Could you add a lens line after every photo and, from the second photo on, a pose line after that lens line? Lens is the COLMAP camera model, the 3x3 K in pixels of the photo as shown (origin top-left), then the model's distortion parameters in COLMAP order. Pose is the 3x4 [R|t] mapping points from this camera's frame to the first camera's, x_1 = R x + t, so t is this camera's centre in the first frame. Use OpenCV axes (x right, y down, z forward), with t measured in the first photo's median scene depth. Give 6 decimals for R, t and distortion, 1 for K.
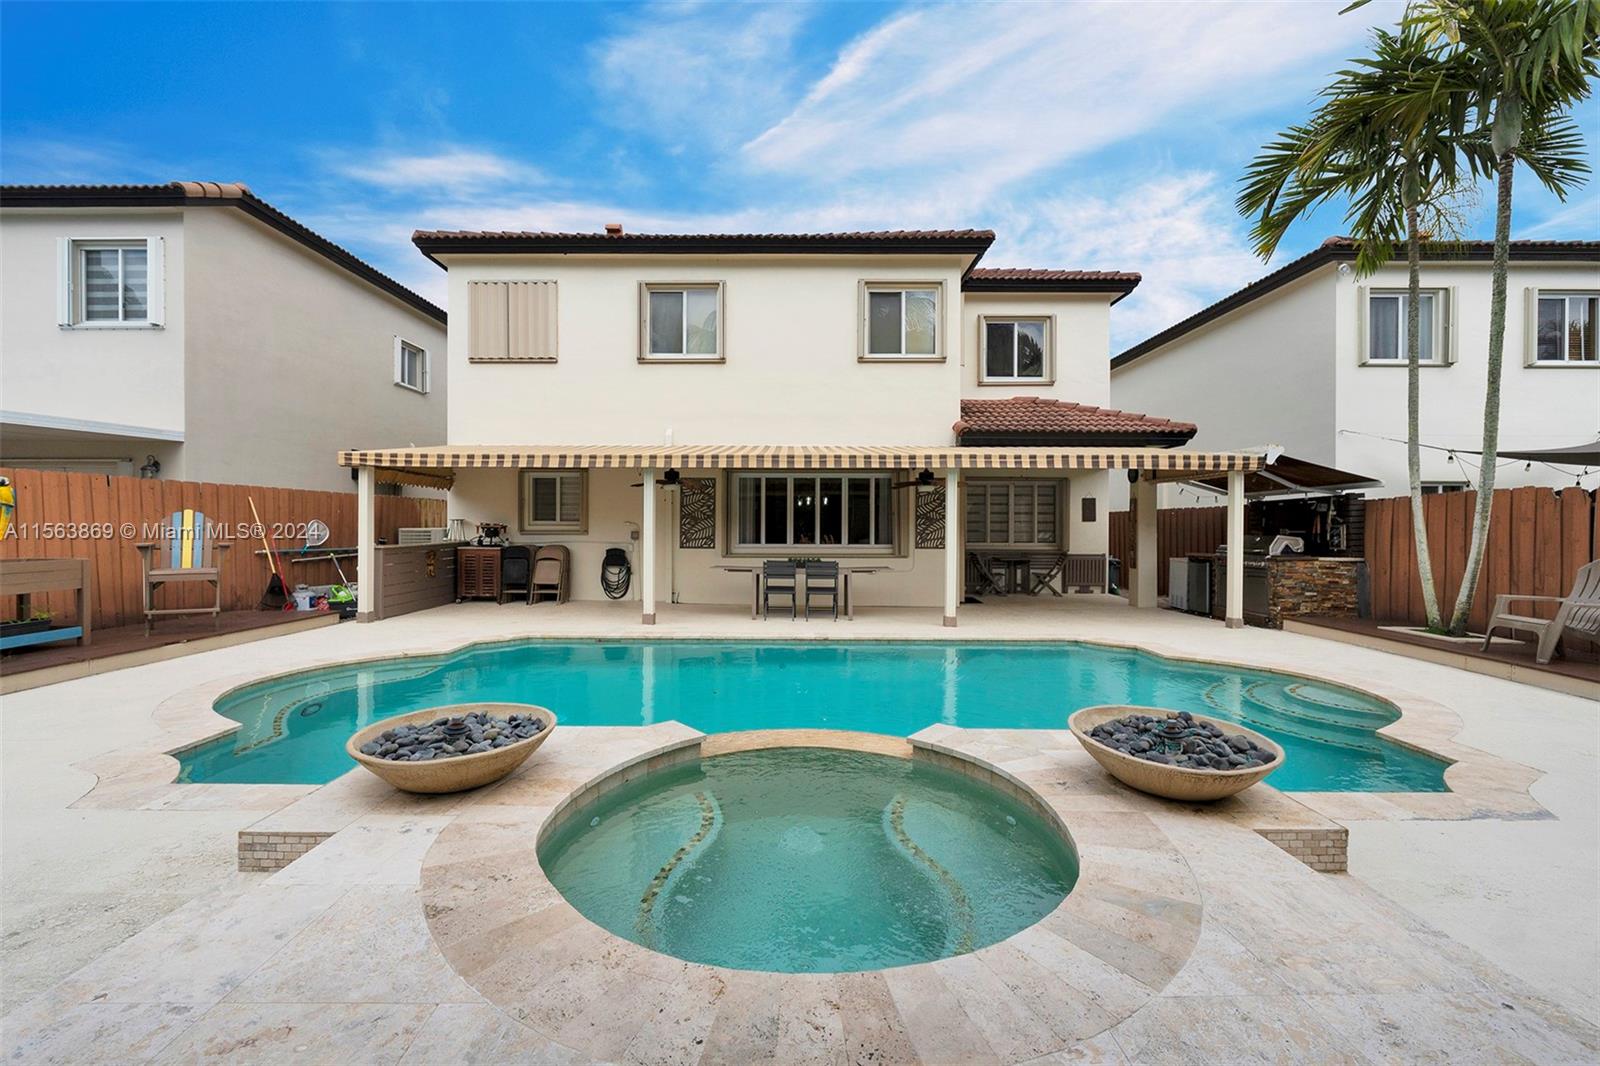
lens RADIAL K [[691.6, 0, 802.6], [0, 691.6, 522.7], [0, 0, 1]] dist [-0.001679, -0.000283]
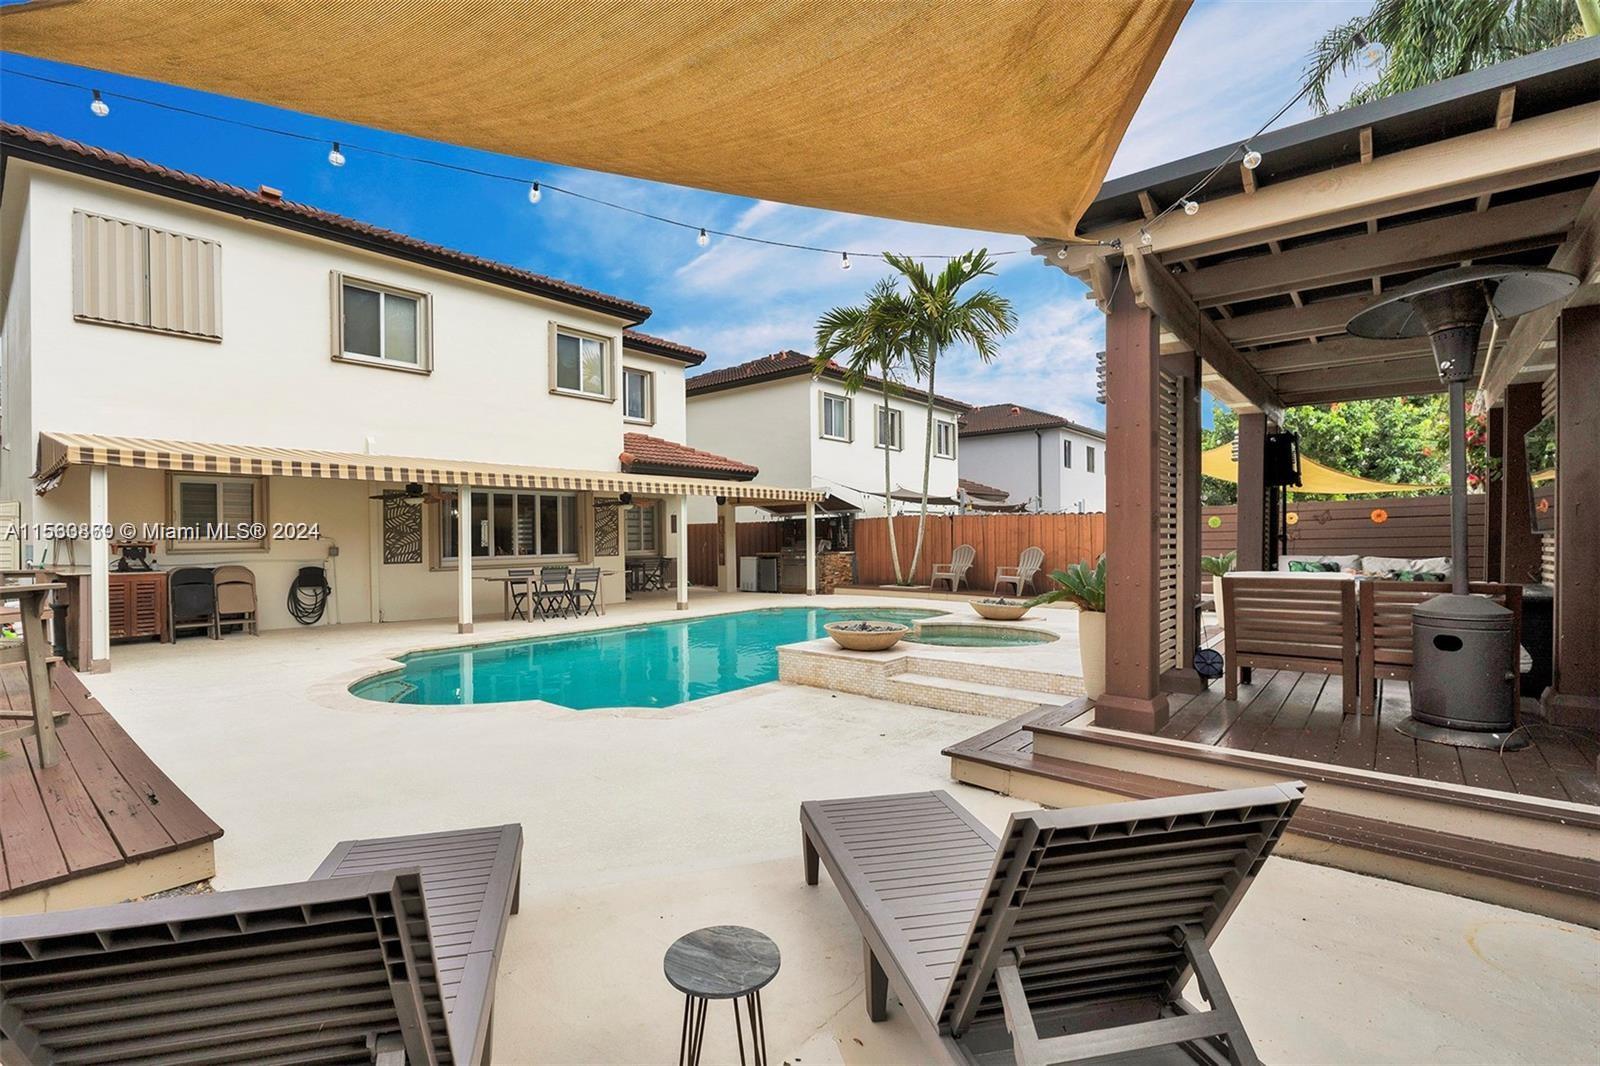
lens RADIAL K [[719.6, 0, 800.0], [0, 719.6, 533.0], [0, 0, 1]] dist [-0.000004, -0.000124]
pose [[0.640812, -0.007307, 0.767663, -0.569313], [0.008597, 0.999960, 0.002342, -0.003031], [-0.767650, 0.005099, 0.640849, -0.069788]]
